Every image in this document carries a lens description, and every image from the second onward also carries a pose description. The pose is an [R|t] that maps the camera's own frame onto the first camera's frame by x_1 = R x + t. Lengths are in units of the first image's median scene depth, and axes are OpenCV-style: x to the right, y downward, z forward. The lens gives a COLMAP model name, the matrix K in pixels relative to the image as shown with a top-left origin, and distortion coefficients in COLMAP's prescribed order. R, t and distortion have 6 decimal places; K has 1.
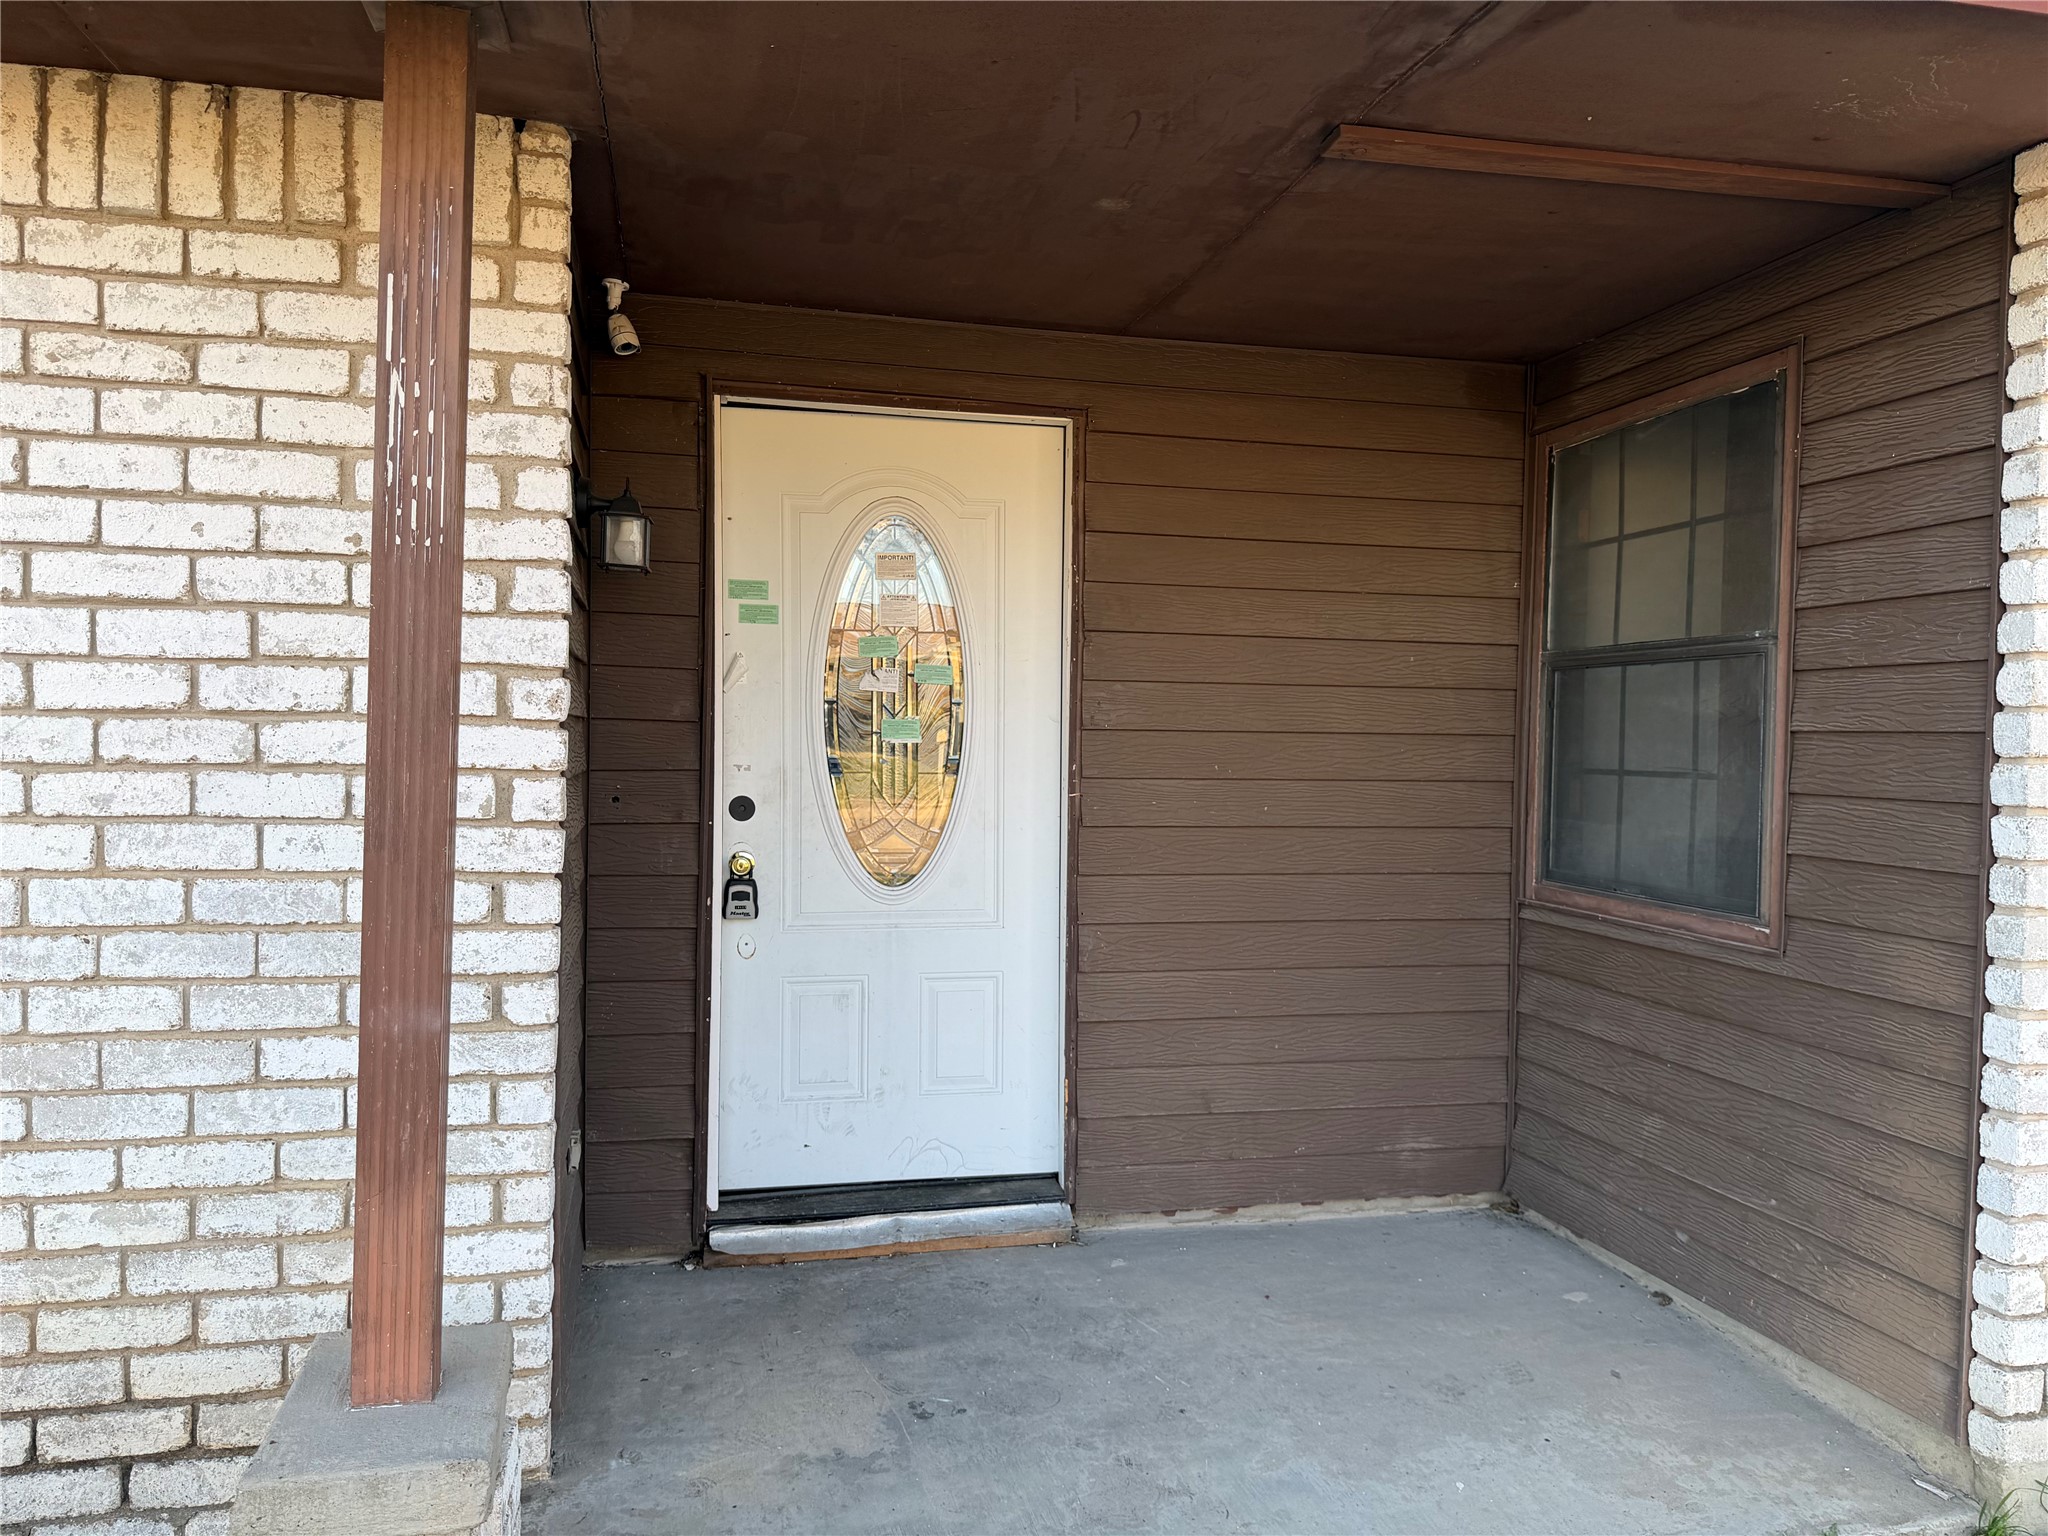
lens RADIAL K [[1446.2, 0, 1031.1], [0, 1446.2, 763.7], [0, 0, 1]] dist [-0.006993, -0.004806]
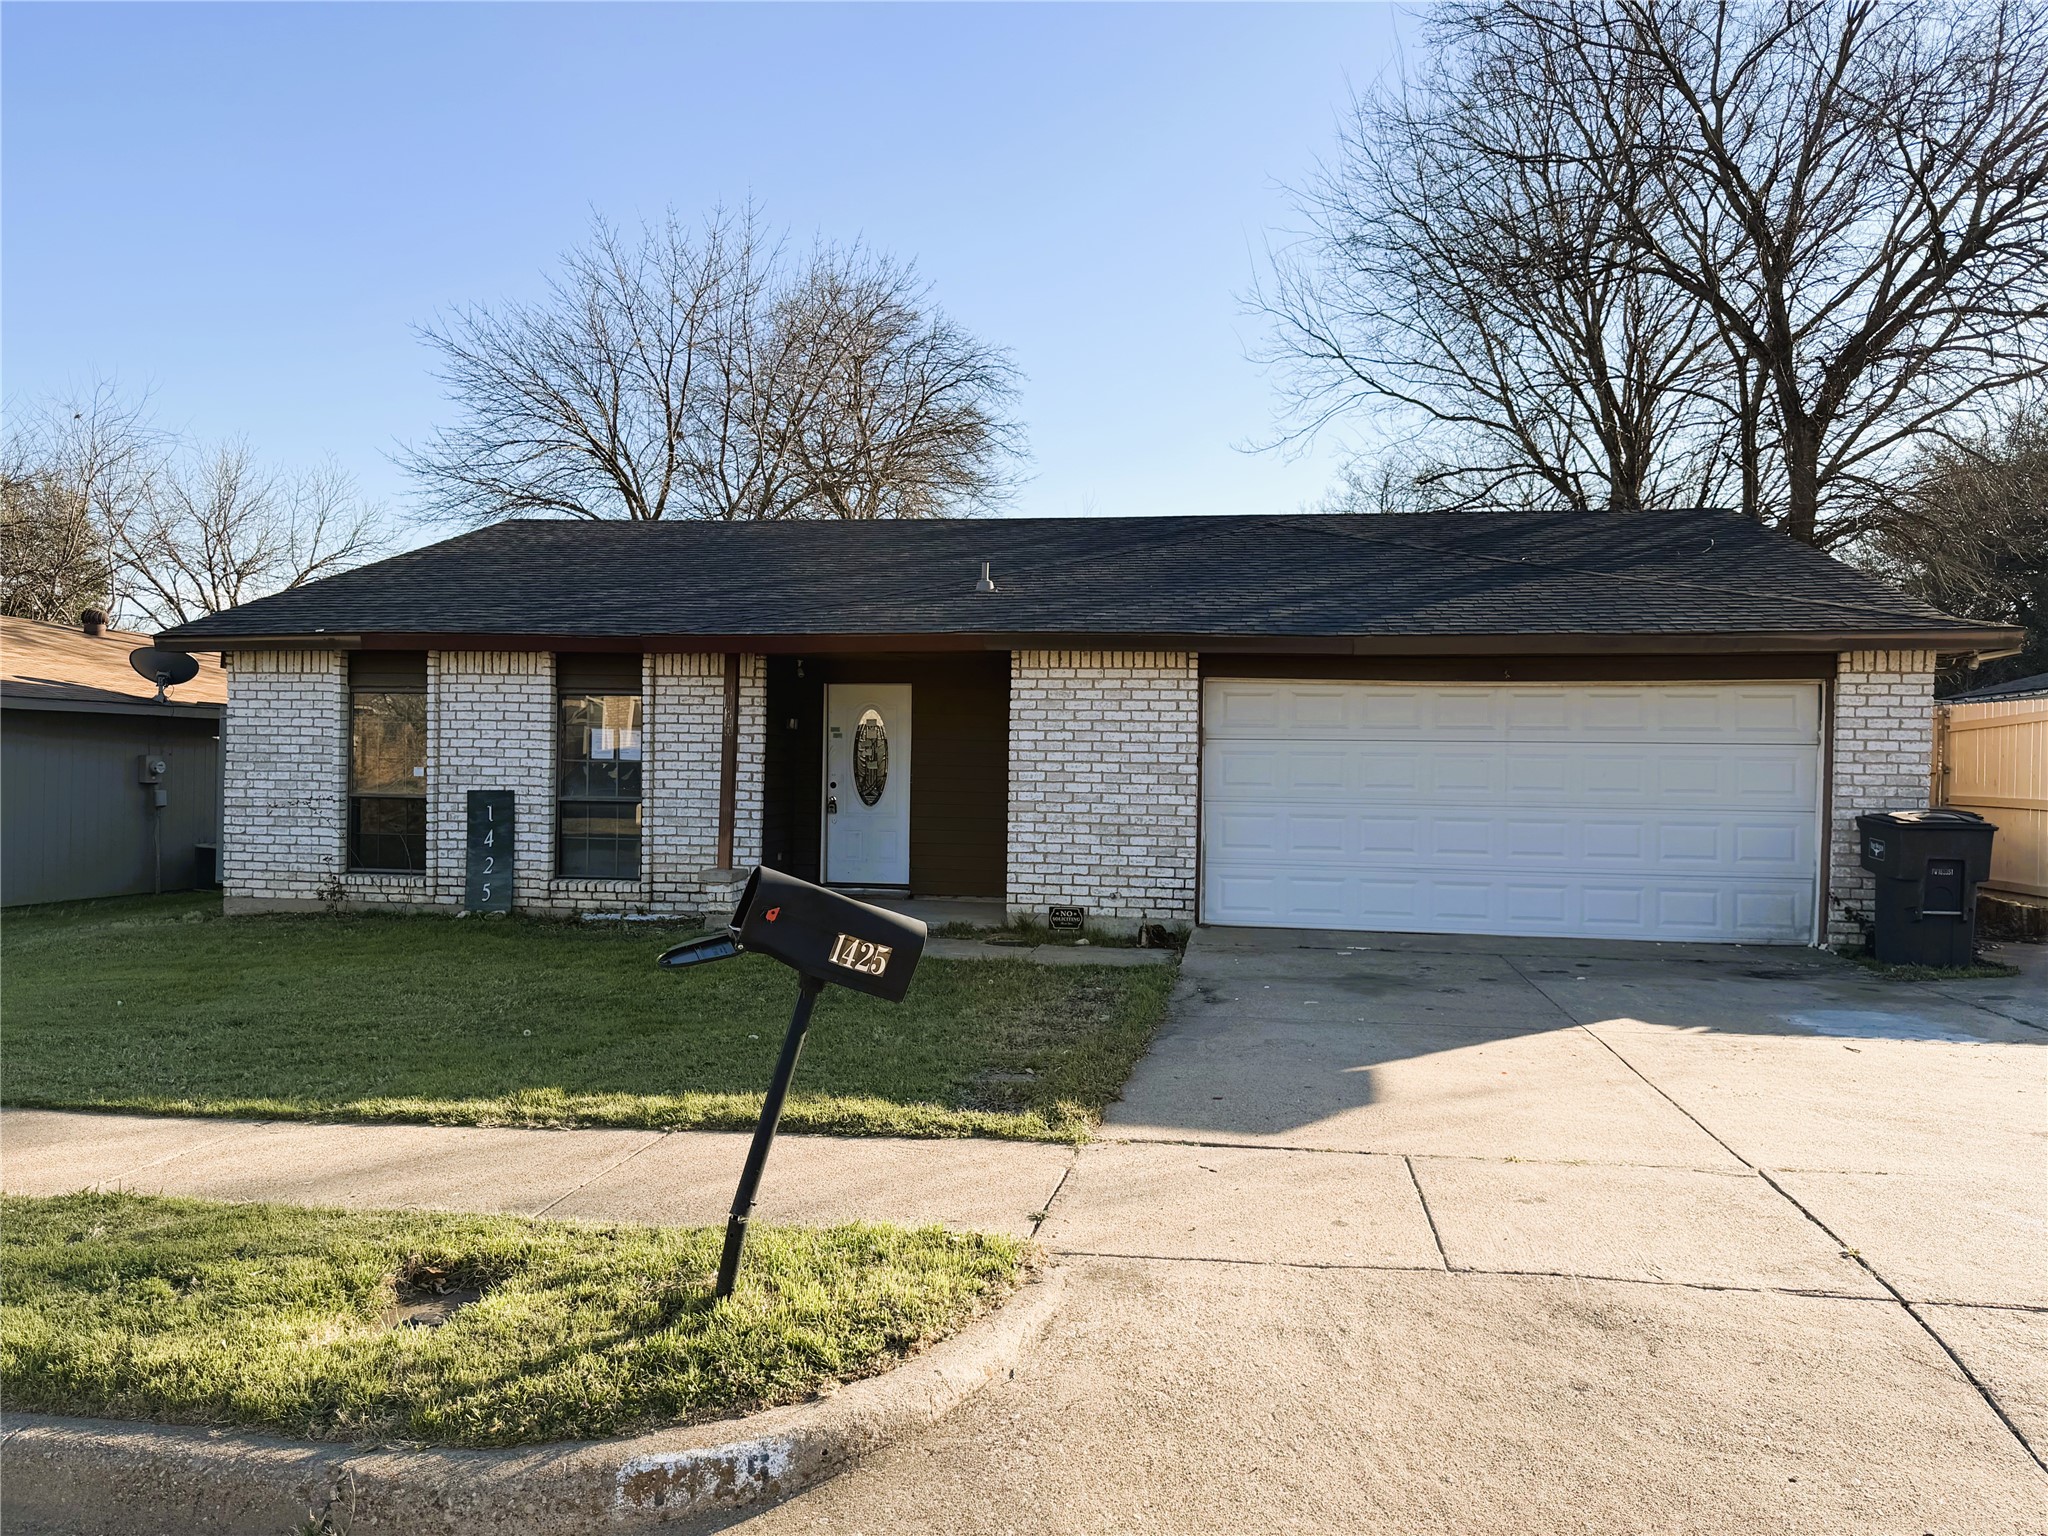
lens RADIAL K [[1446.2, 0, 1020.0], [0, 1446.2, 768.8], [0, 0, 1]] dist [-0.006993, -0.004806]
pose [[0.938023, 0.005592, -0.346528, 2.614436], [-0.013763, 0.999682, -0.021124, 0.099545], [0.346300, 0.024584, 0.937802, -3.984675]]
